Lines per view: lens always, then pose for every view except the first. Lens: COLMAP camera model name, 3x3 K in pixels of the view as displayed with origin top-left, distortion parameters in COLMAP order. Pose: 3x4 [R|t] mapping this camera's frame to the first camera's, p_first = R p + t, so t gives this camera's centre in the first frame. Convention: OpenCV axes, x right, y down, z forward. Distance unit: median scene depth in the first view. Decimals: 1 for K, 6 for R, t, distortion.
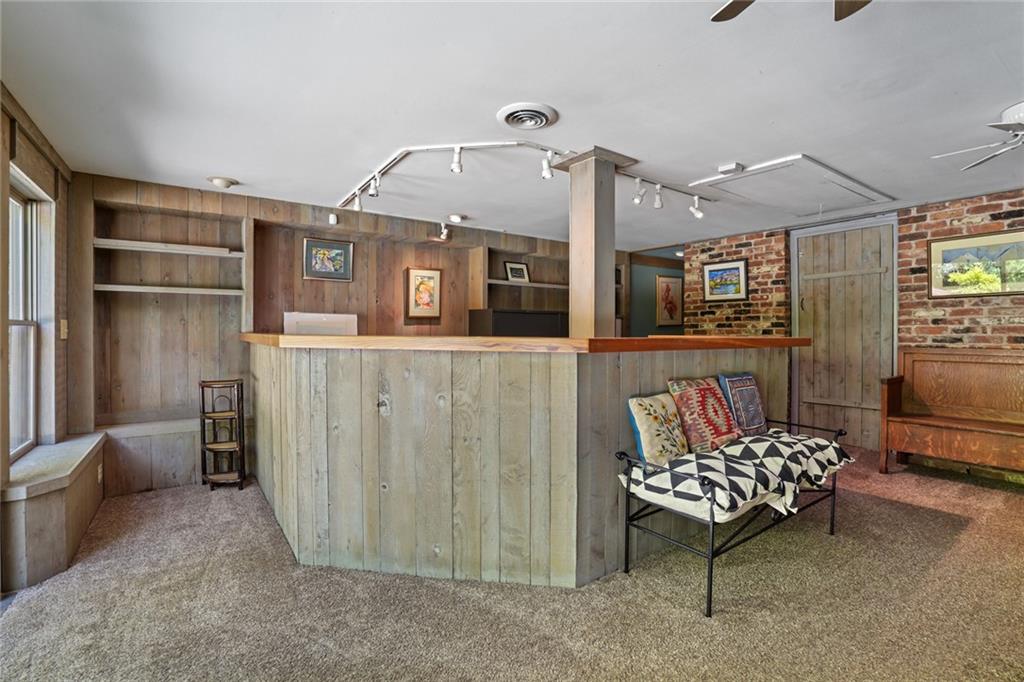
lens RADIAL K [[488.1, 0, 515.4], [0, 488.1, 336.6], [0, 0, 1]] dist [-0.029321, 0.007058]
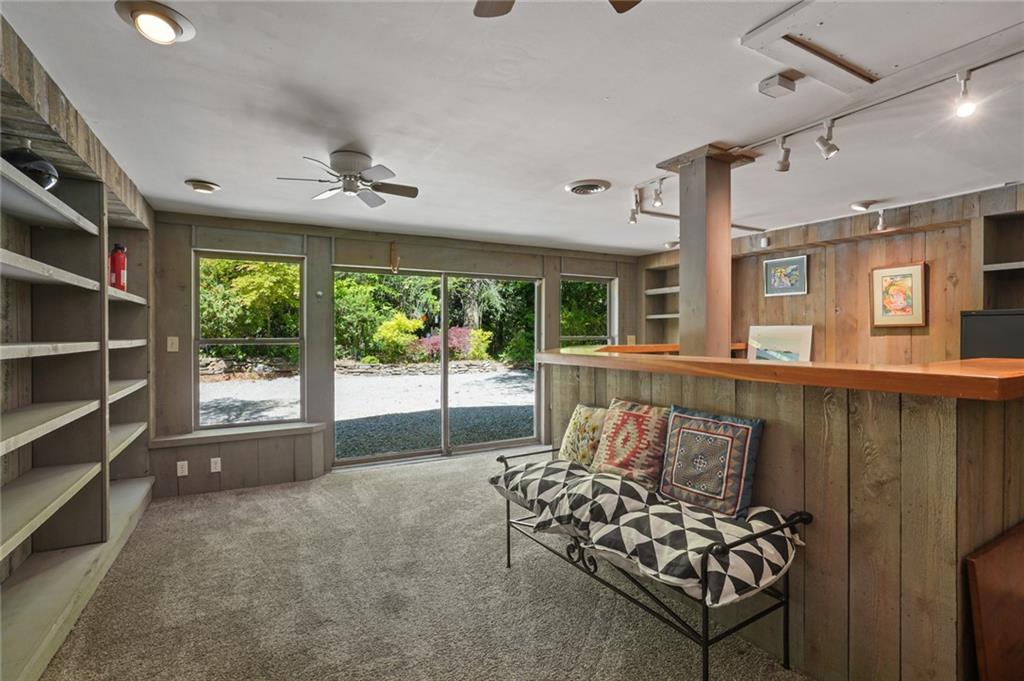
lens RADIAL K [[488.1, 0, 515.4], [0, 488.1, 337.9], [0, 0, 1]] dist [-0.029321, 0.007058]
pose [[-0.096677, 0.002635, -0.995312, 0.716953], [-0.009749, 0.999946, 0.003594, -0.018128], [0.995268, 0.010051, -0.096647, 0.483429]]
